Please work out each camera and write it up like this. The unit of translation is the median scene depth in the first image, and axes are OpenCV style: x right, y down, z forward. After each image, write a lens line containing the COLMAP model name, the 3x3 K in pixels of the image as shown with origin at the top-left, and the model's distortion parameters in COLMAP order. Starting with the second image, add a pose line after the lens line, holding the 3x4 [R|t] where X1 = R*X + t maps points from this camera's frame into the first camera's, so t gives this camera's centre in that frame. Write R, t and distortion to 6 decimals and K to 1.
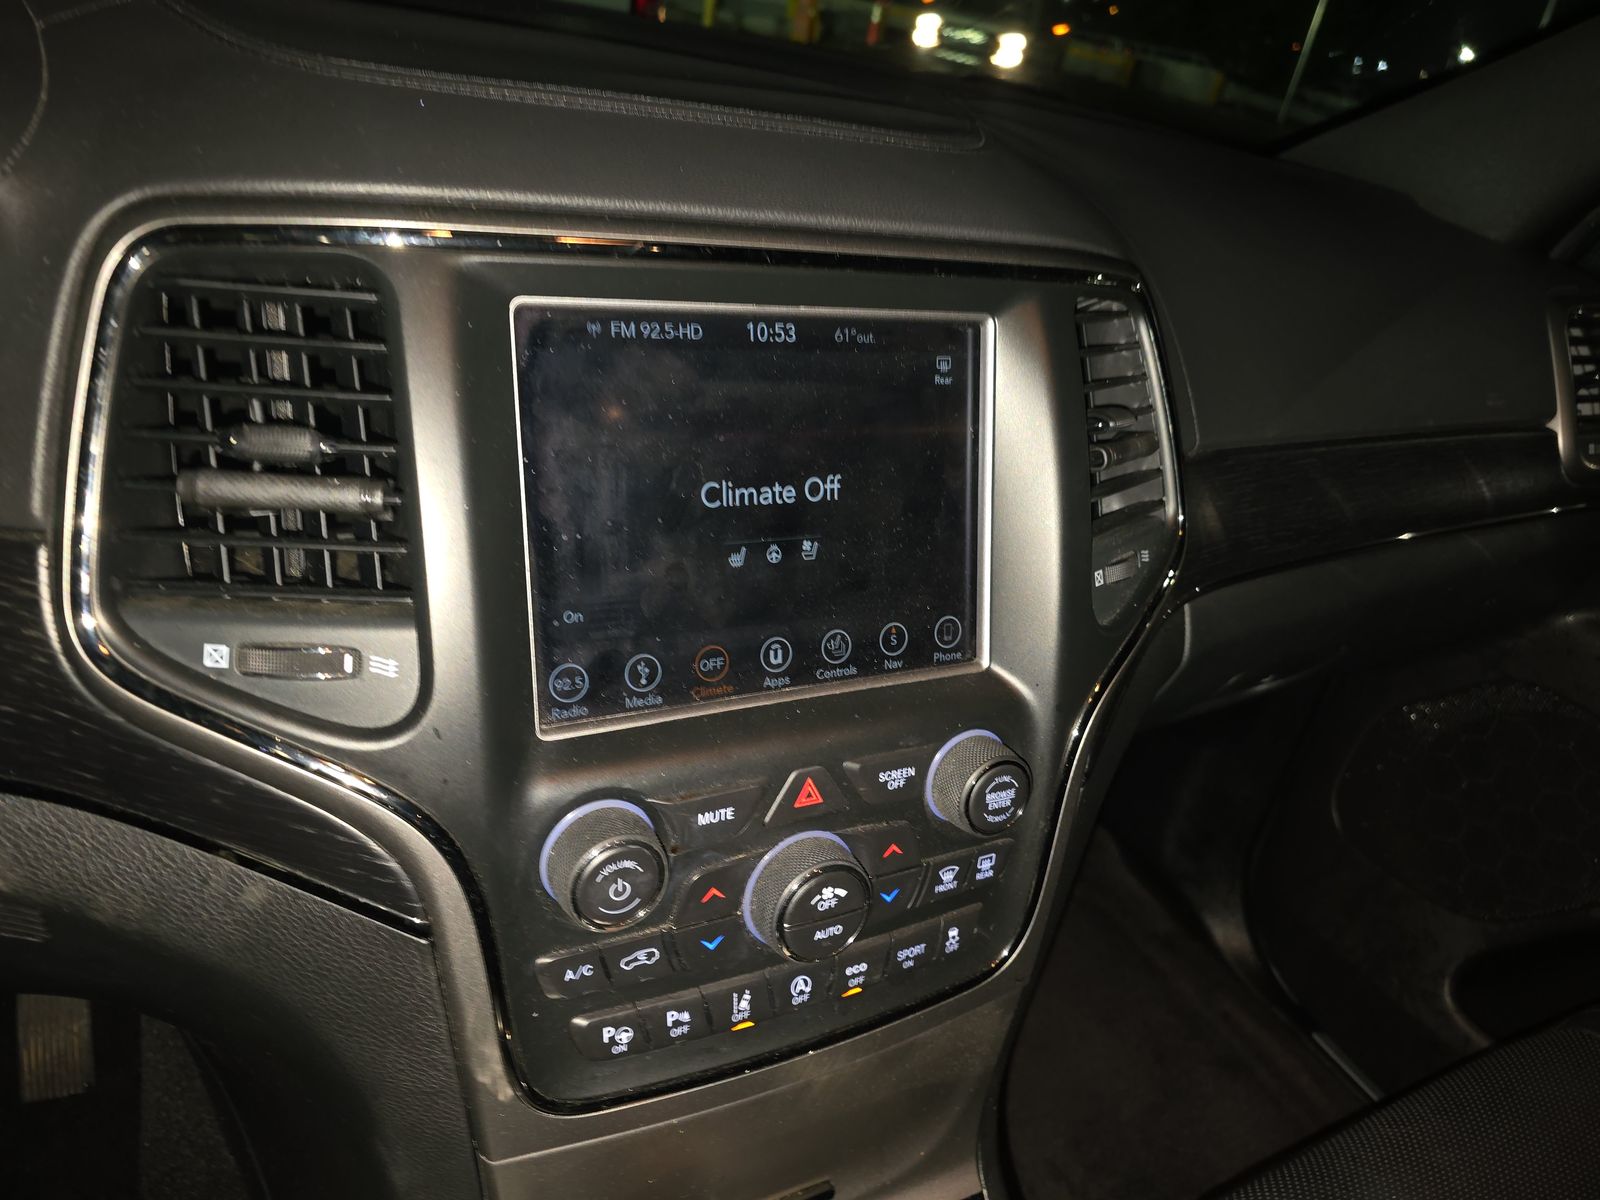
lens RADIAL K [[1074.9, 0, 800.0], [0, 1074.9, 600.0], [0, 0, 1]] dist [0.114110, -0.272901]
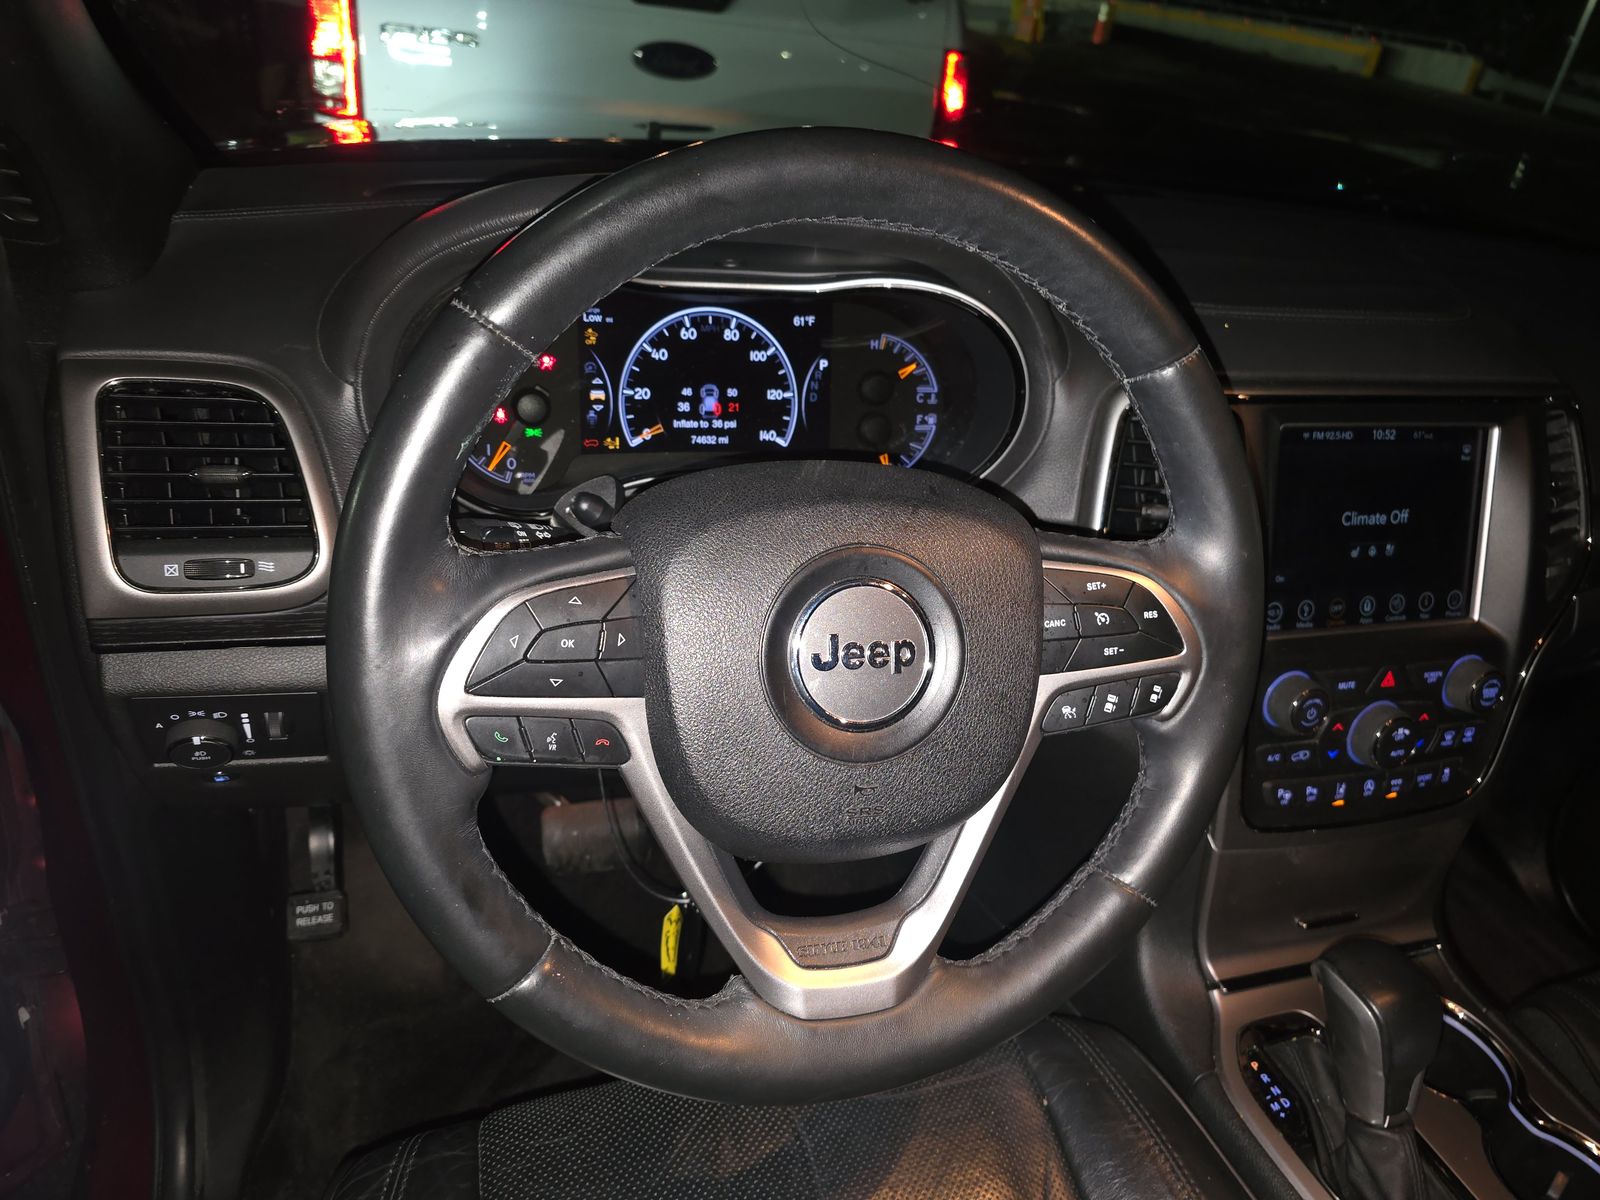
lens RADIAL K [[1062.5, 0, 800.0], [0, 1062.5, 600.0], [0, 0, 1]] dist [0.029932, -0.066036]
pose [[0.982500, 0.046967, -0.180246, -0.644948], [-0.046456, 0.998895, 0.007057, 0.072868], [0.180379, 0.001440, 0.983596, -0.966829]]
